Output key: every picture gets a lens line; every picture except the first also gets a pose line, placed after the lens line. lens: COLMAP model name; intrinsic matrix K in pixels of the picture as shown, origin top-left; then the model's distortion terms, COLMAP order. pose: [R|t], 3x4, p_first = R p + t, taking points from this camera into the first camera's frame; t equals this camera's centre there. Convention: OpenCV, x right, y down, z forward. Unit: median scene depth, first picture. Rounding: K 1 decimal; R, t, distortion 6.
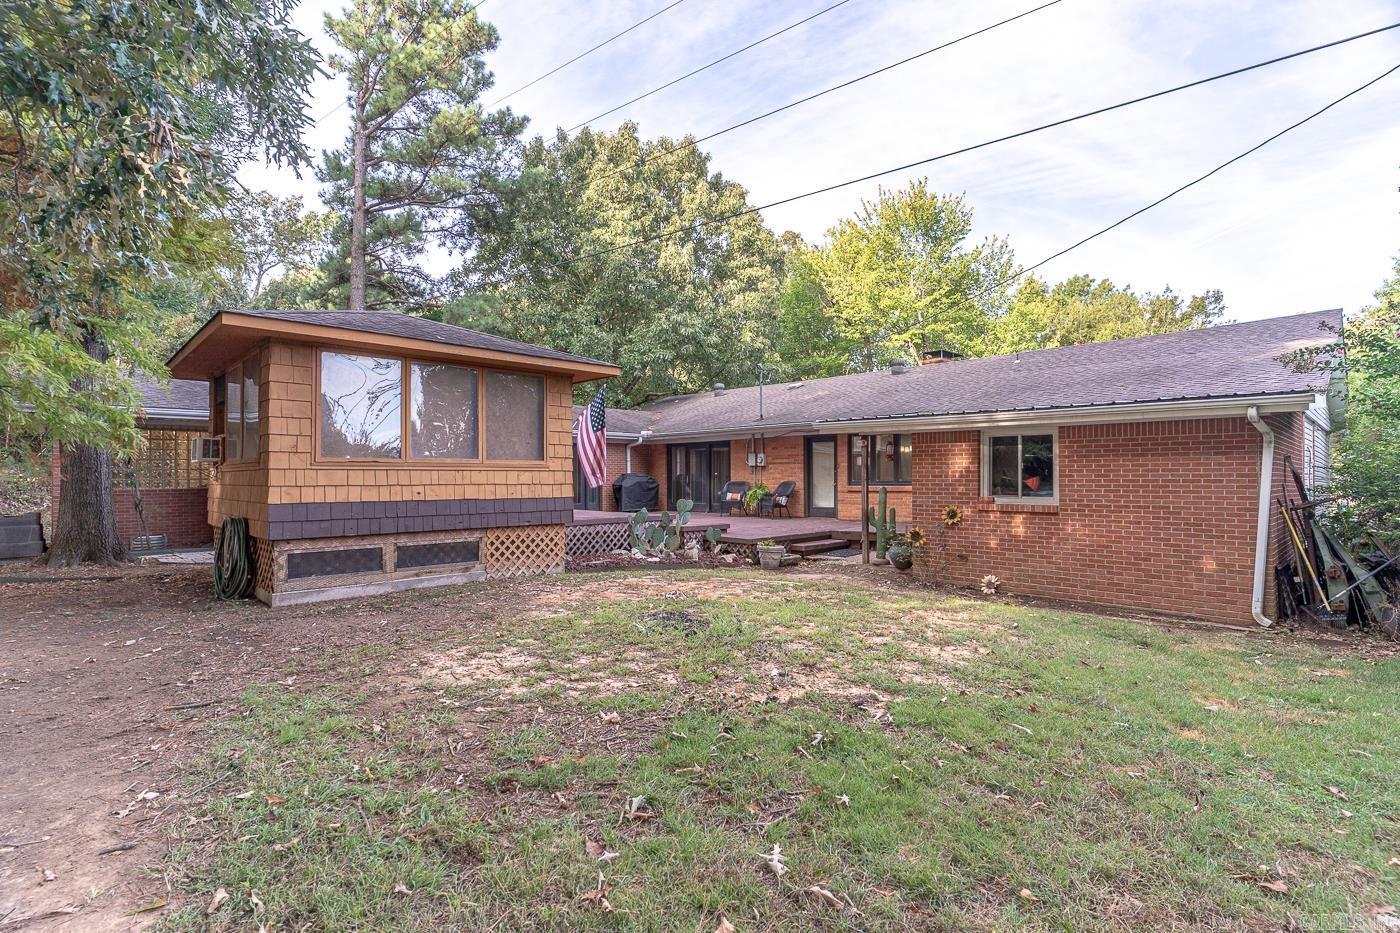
lens RADIAL K [[666.1, 0, 700.0], [0, 666.1, 466.5], [0, 0, 1]] dist [0.004442, 0.000397]
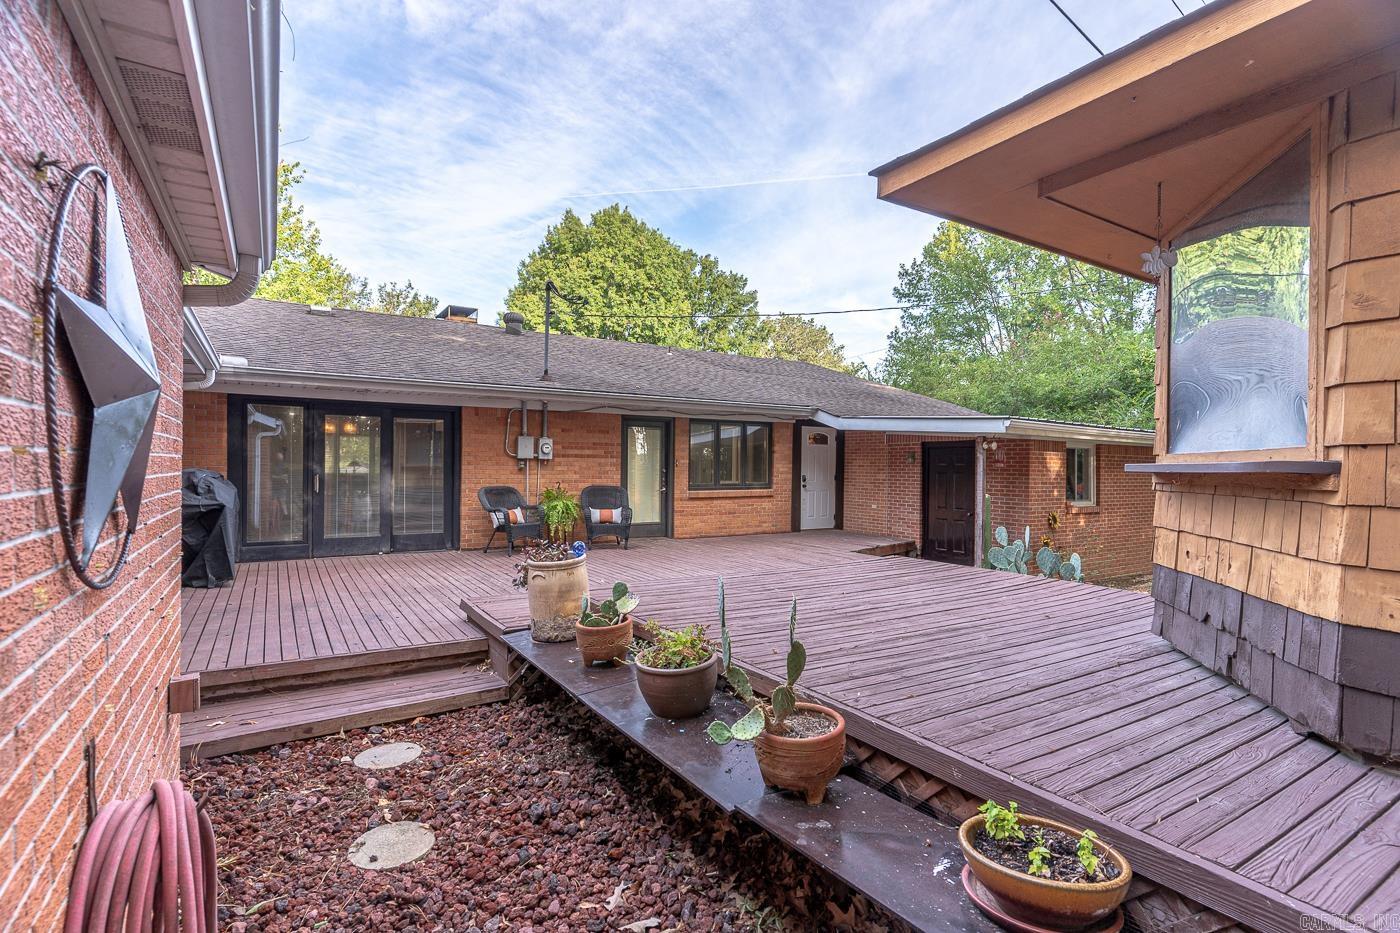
lens RADIAL K [[662.8, 0, 700.0], [0, 662.8, 466.5], [0, 0, 1]] dist [-0.000996, 0.000144]
pose [[0.208456, 0.005443, 0.978017, -0.464560], [-0.025871, 0.999665, -0.000050, 0.002048], [-0.977690, -0.025292, 0.208527, 0.799897]]
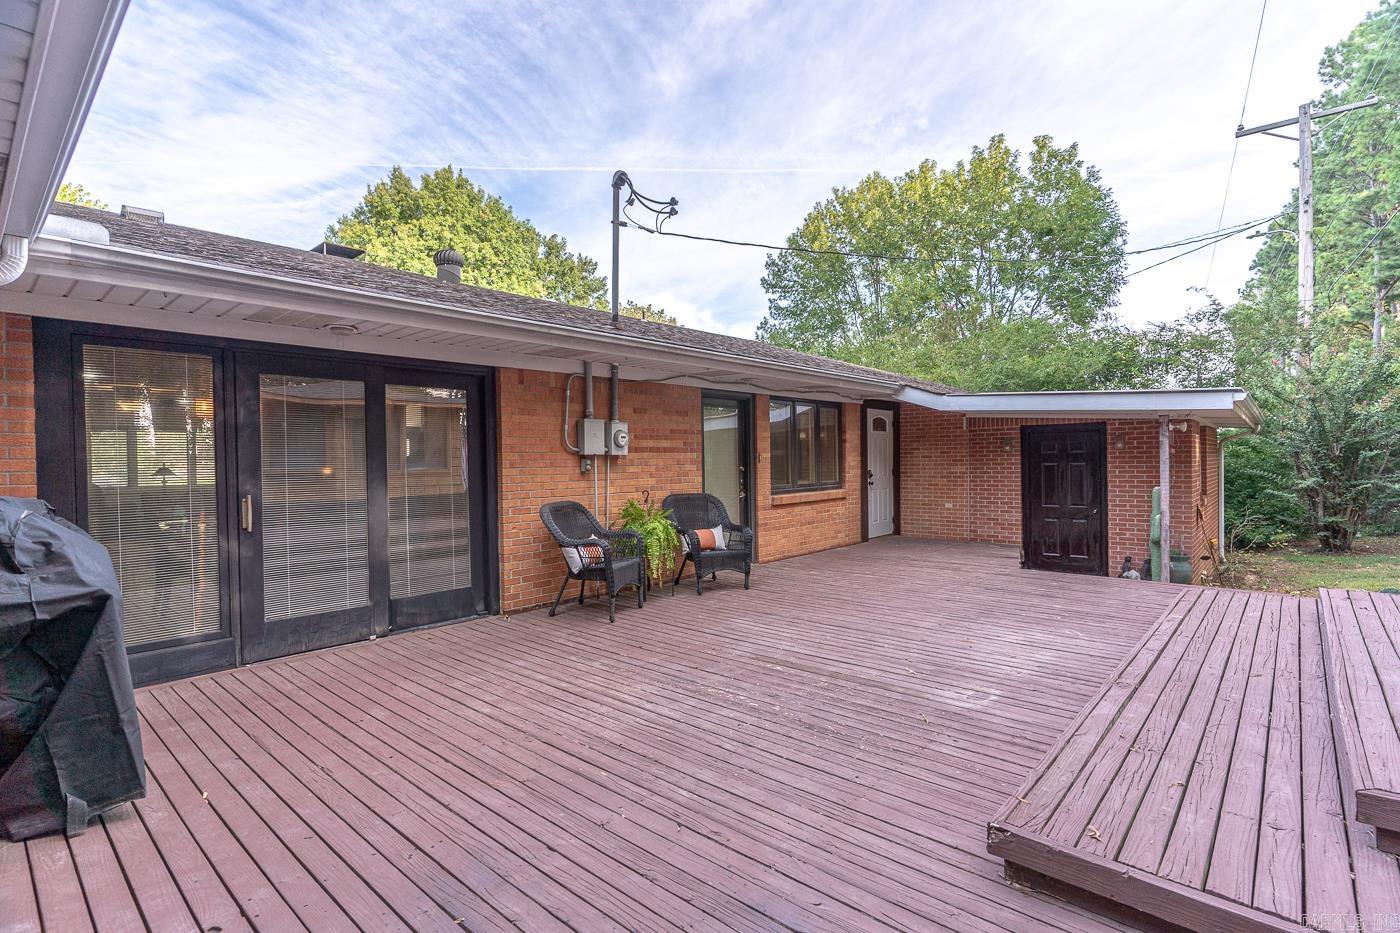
lens RADIAL K [[663.0, 0, 703.6], [0, 663.0, 478.5], [0, 0, 1]] dist [-0.001685, -0.000935]
pose [[-0.066654, -0.019534, 0.997585, -0.287224], [0.000569, 0.999807, 0.019616, 0.004688], [-0.997776, 0.001875, -0.066630, 1.040542]]
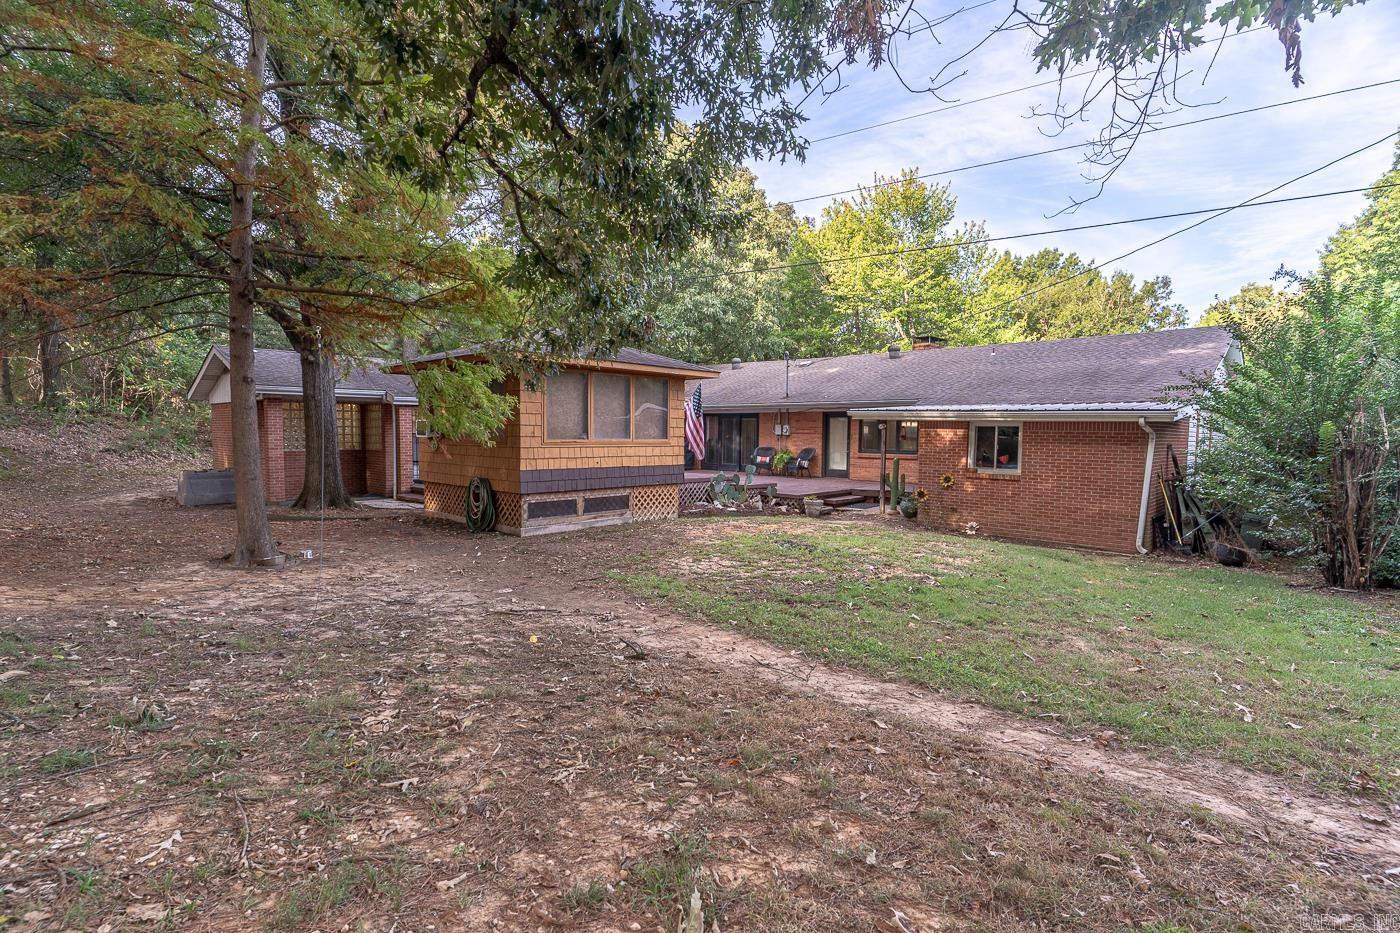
lens RADIAL K [[662.8, 0, 700.0], [0, 662.8, 466.5], [0, 0, 1]] dist [-0.000996, 0.000144]
pose [[0.998942, 0.012064, 0.044385, -0.128792], [-0.015222, 0.997323, 0.071514, -0.029711], [-0.043404, -0.072114, 0.996452, -0.233682]]
